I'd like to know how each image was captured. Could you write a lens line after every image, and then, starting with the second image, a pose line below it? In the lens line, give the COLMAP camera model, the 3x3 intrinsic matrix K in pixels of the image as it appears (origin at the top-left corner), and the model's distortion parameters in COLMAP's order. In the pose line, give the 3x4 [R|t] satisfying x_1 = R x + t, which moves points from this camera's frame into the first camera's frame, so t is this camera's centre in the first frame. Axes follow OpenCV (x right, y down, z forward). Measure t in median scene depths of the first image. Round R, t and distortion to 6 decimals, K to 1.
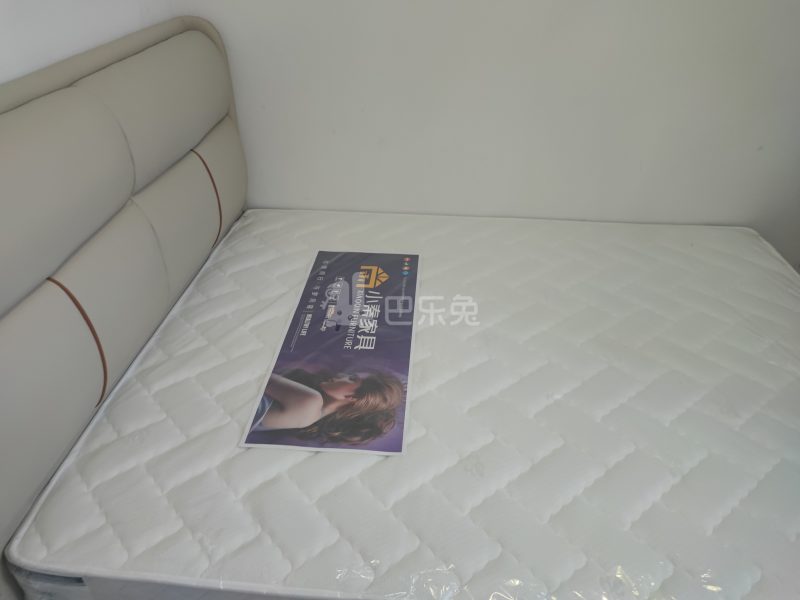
lens RADIAL K [[583.0, 0, 404.8], [0, 583.0, 302.5], [0, 0, 1]] dist [0.039477, -0.046695]
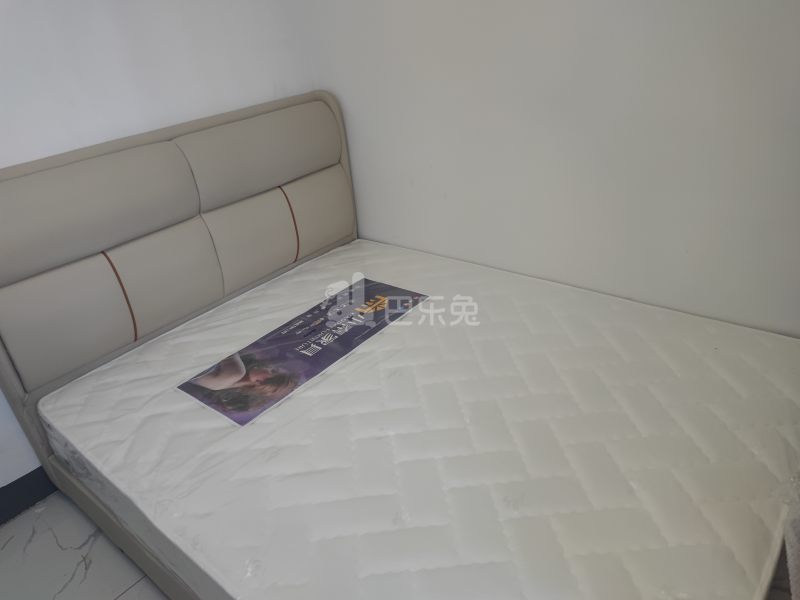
lens RADIAL K [[583.0, 0, 402.5], [0, 583.0, 299.5], [0, 0, 1]] dist [0.039477, -0.046695]
pose [[0.808039, 0.191512, -0.557133, 0.816368], [-0.234156, 0.972184, -0.005425, -0.078981], [0.540596, 0.134840, 0.830406, 0.070744]]
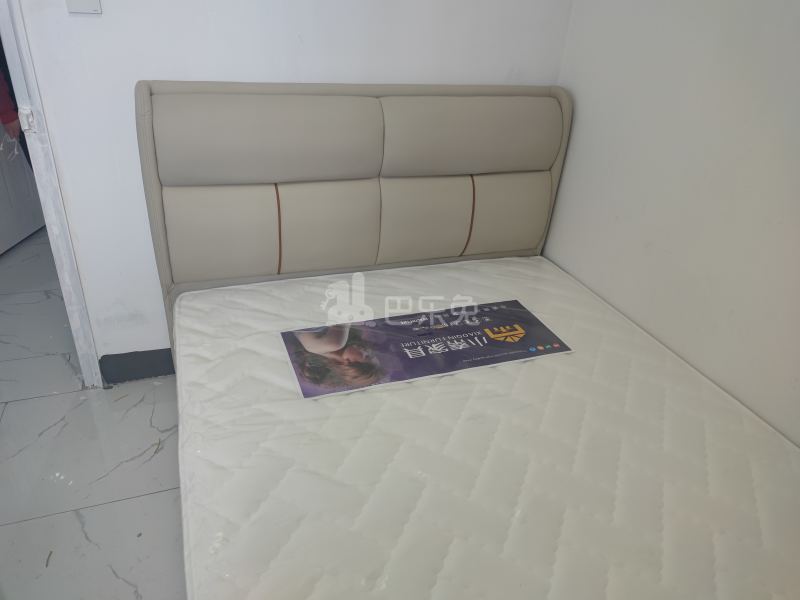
lens RADIAL K [[583.0, 0, 399.4], [0, 583.0, 298.5], [0, 0, 1]] dist [0.039477, -0.046695]
pose [[0.416800, 0.456756, -0.785908, 0.832947], [-0.560510, 0.809796, 0.173377, -0.213935], [0.715616, 0.368246, 0.593539, 0.281151]]
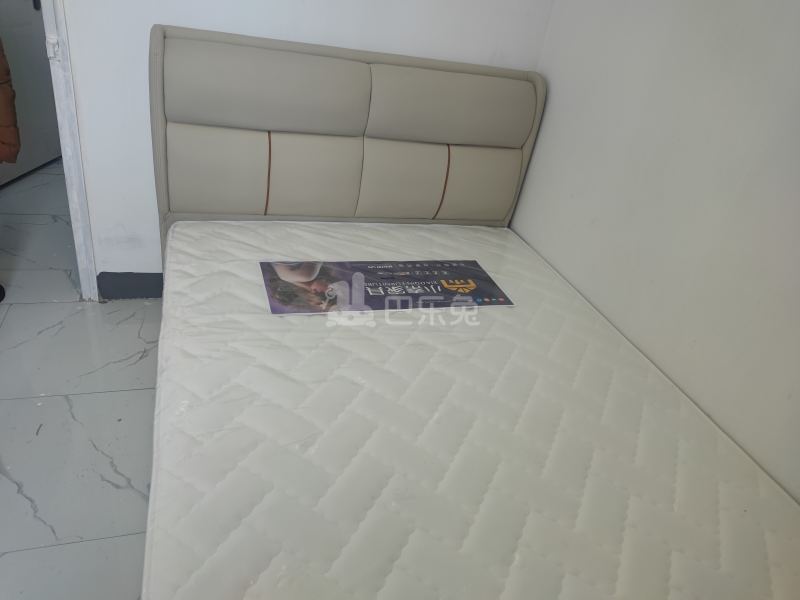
lens RADIAL K [[583.0, 0, 401.7], [0, 583.0, 301.0], [0, 0, 1]] dist [0.039477, -0.046695]
pose [[0.369222, 0.518969, -0.770938, 1.048305], [-0.641533, 0.742524, 0.192596, -0.218945], [0.672392, 0.423472, 0.607092, 0.279871]]
